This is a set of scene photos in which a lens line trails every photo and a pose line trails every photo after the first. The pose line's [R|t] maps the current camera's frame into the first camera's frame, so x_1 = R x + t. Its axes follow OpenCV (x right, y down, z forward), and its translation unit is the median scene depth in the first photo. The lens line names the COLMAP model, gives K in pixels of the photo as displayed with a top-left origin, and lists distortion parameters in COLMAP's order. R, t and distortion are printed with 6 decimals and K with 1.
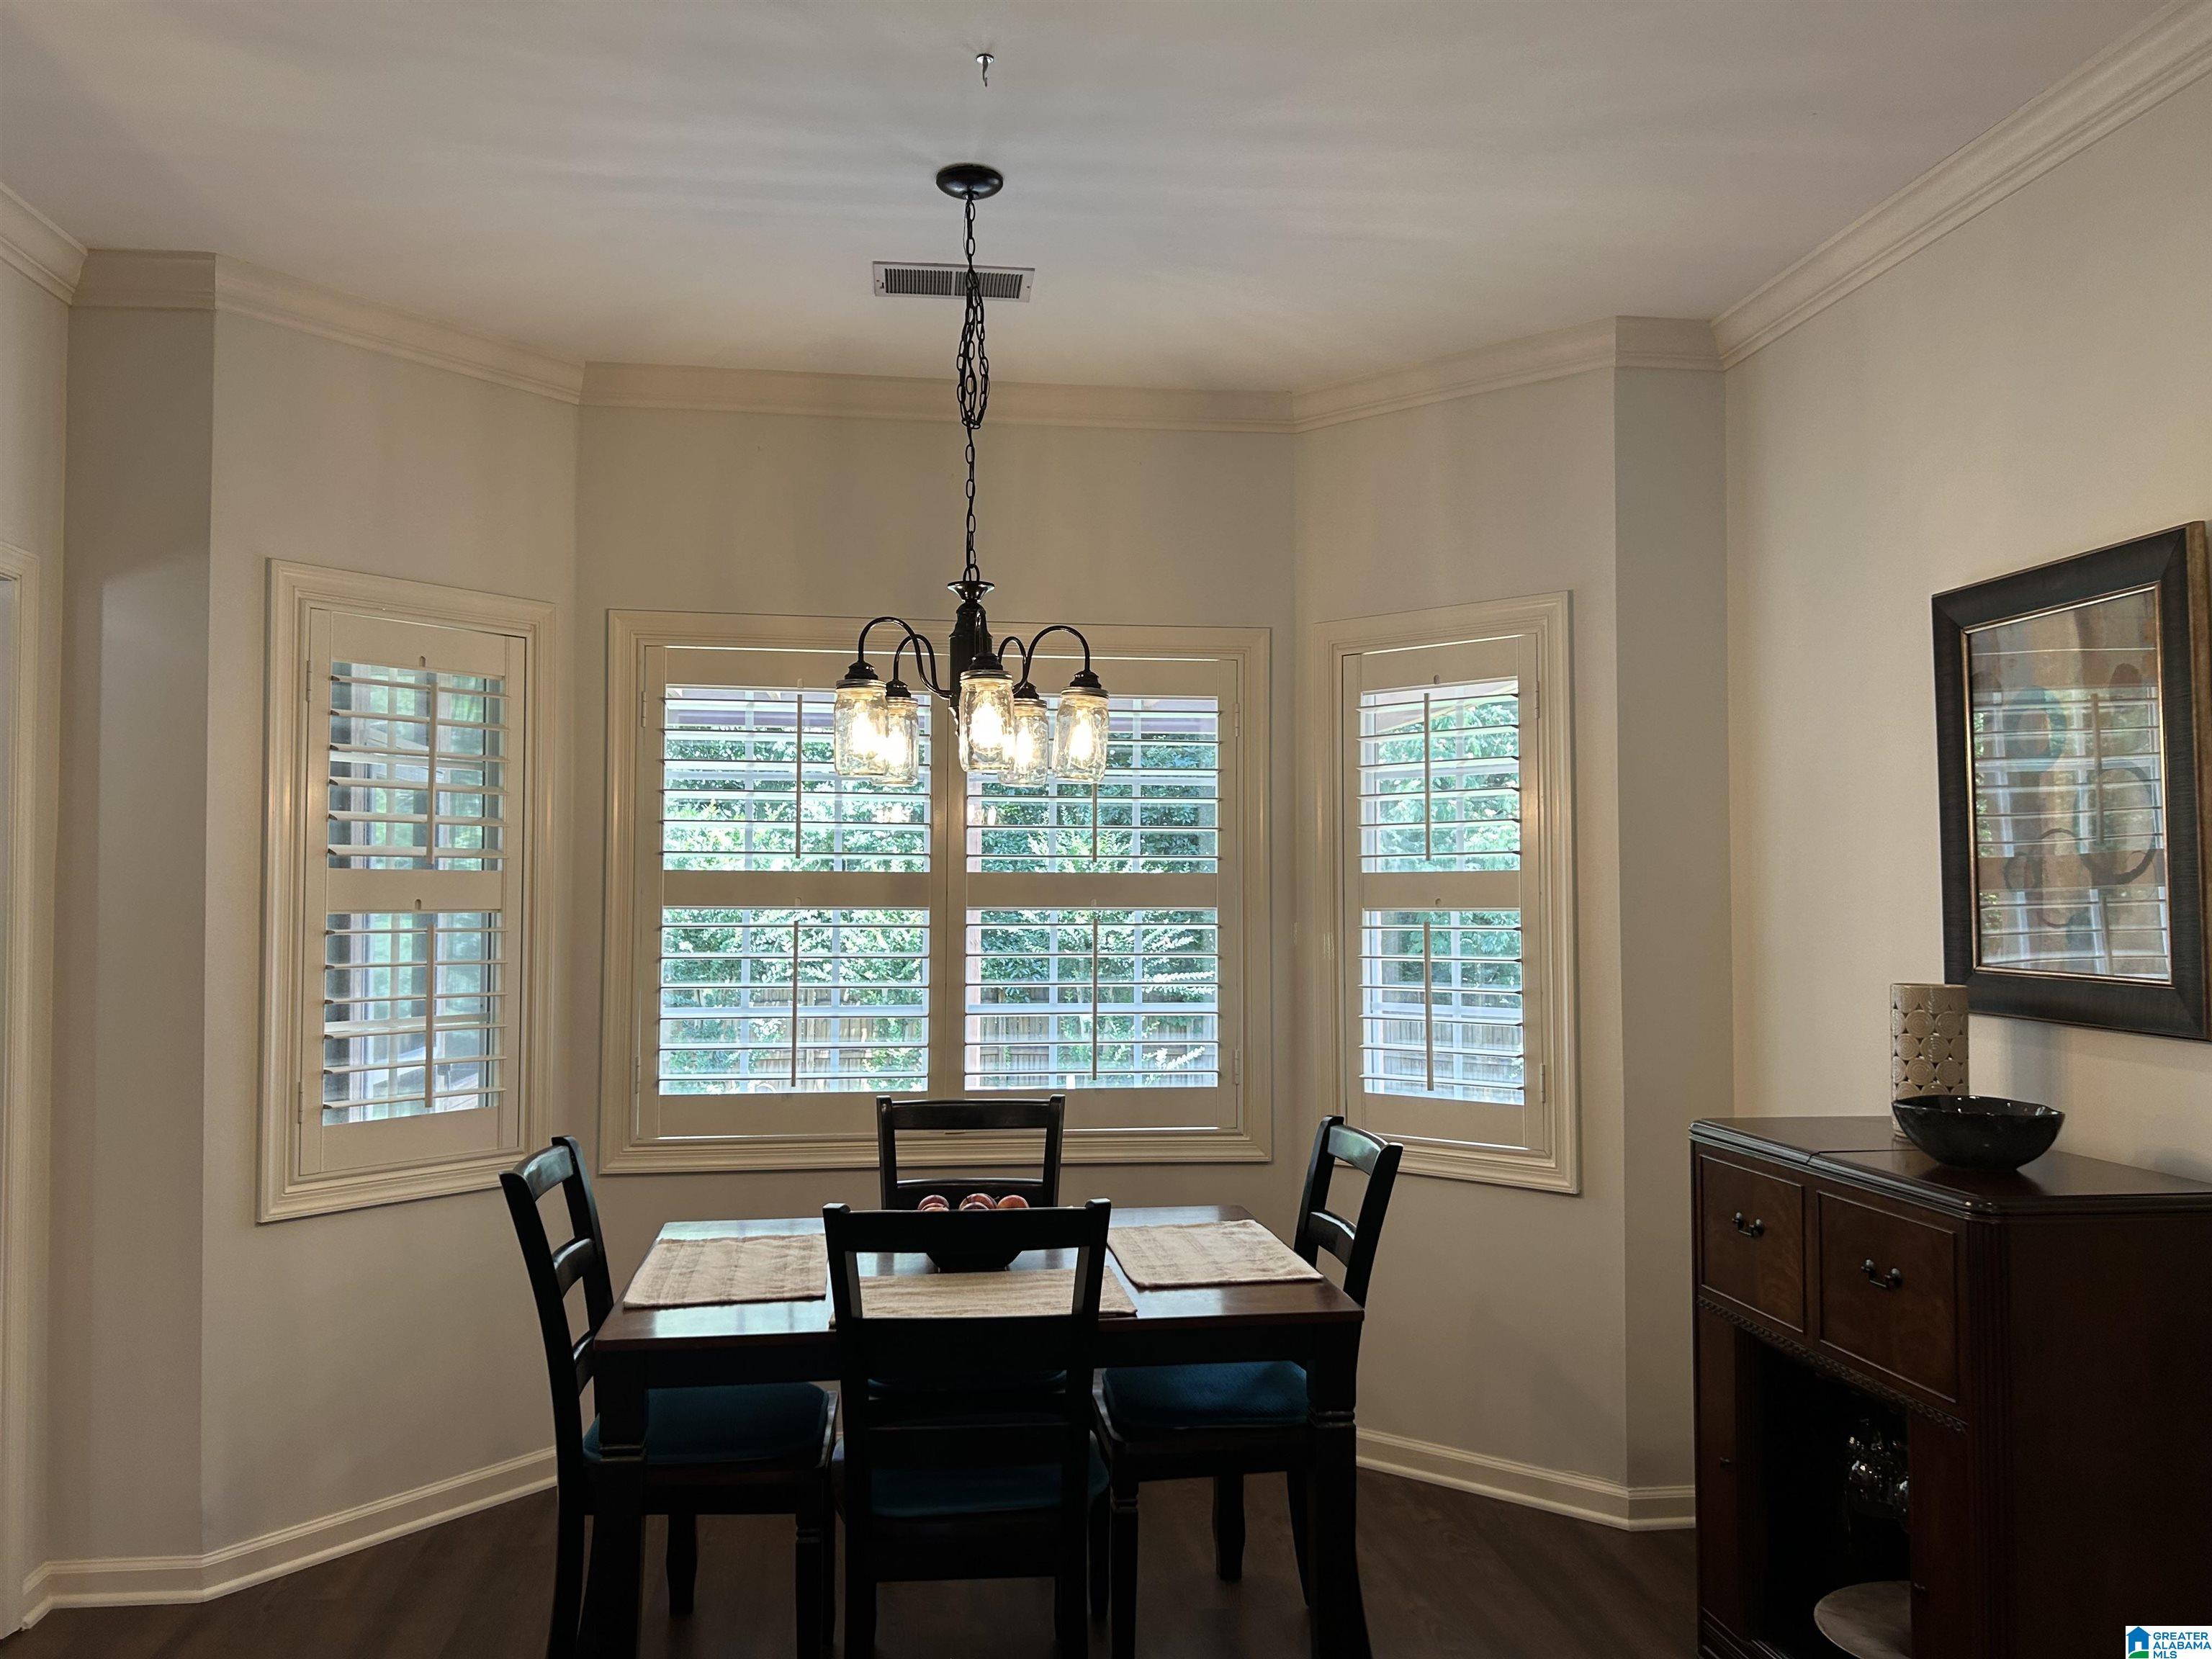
lens RADIAL K [[1627.9, 0, 1104.3], [0, 1627.9, 831.8], [0, 0, 1]] dist [0.029044, -0.014112]
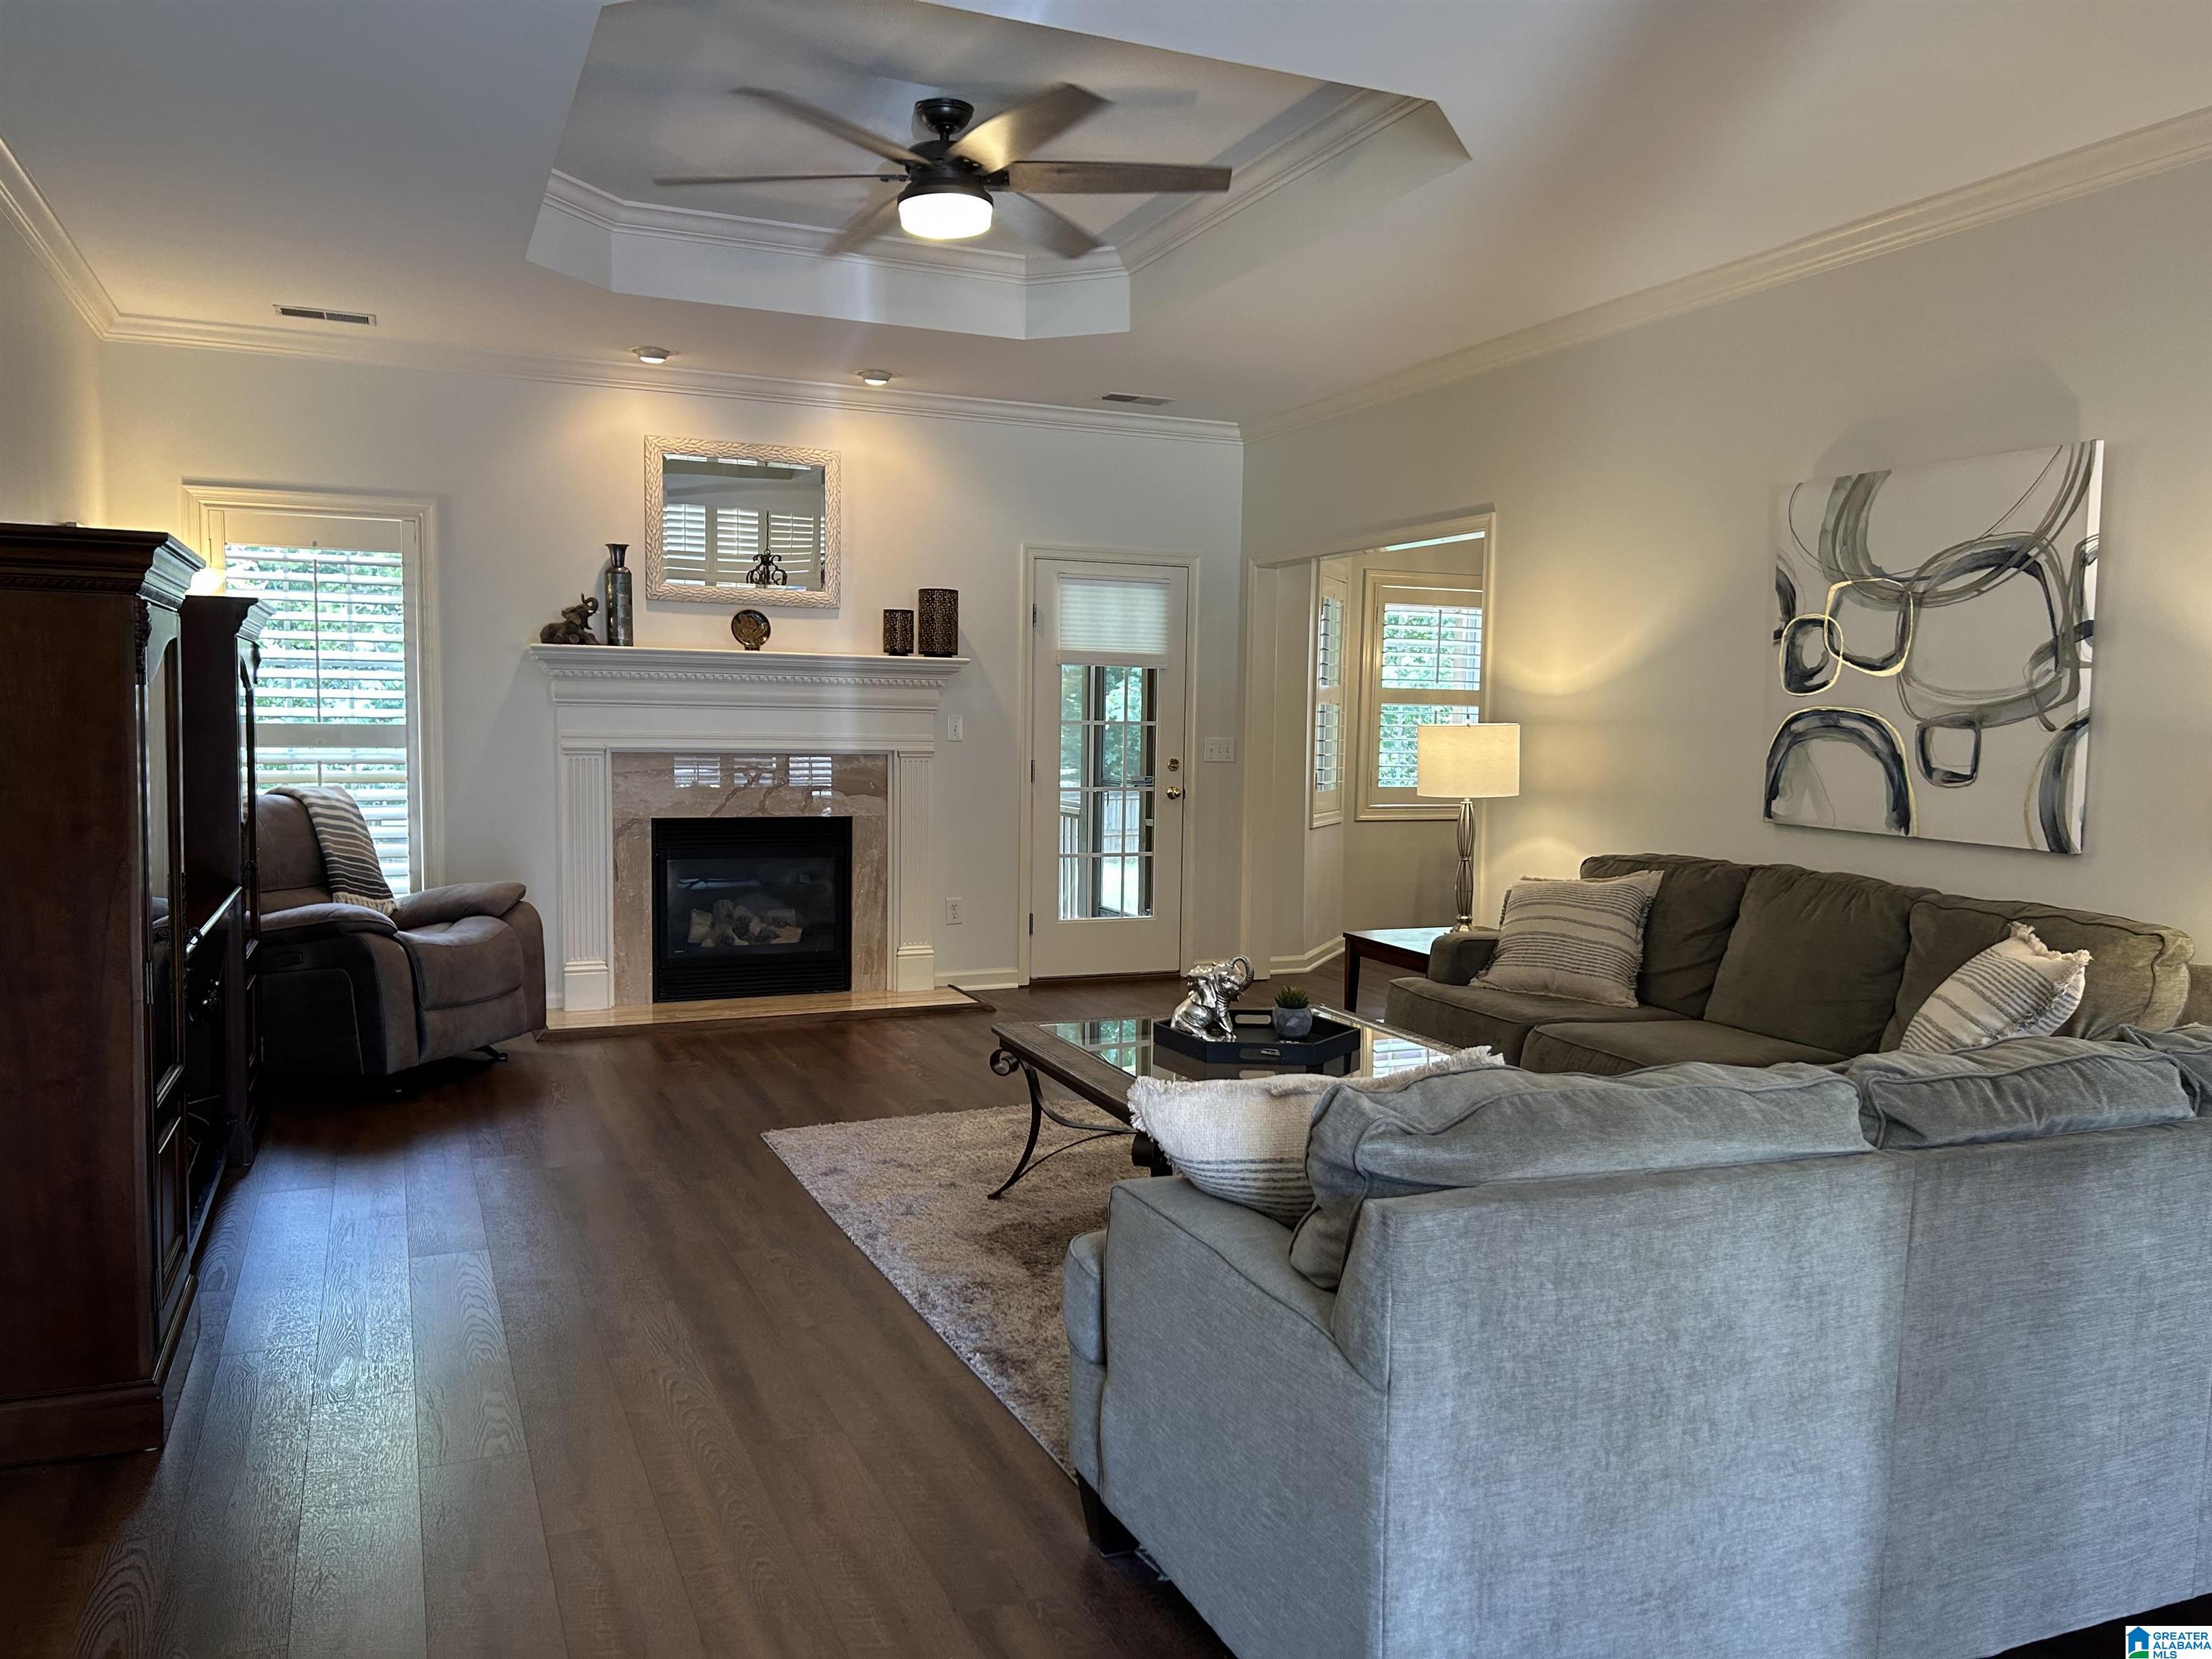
lens RADIAL K [[1627.9, 0, 1104.4], [0, 1627.9, 830.1], [0, 0, 1]] dist [0.029044, -0.014112]
pose [[0.964949, -0.001092, 0.262435, -1.224760], [-0.029943, 0.993003, 0.114231, -0.025303], [-0.260723, -0.118085, 0.958165, -1.067829]]
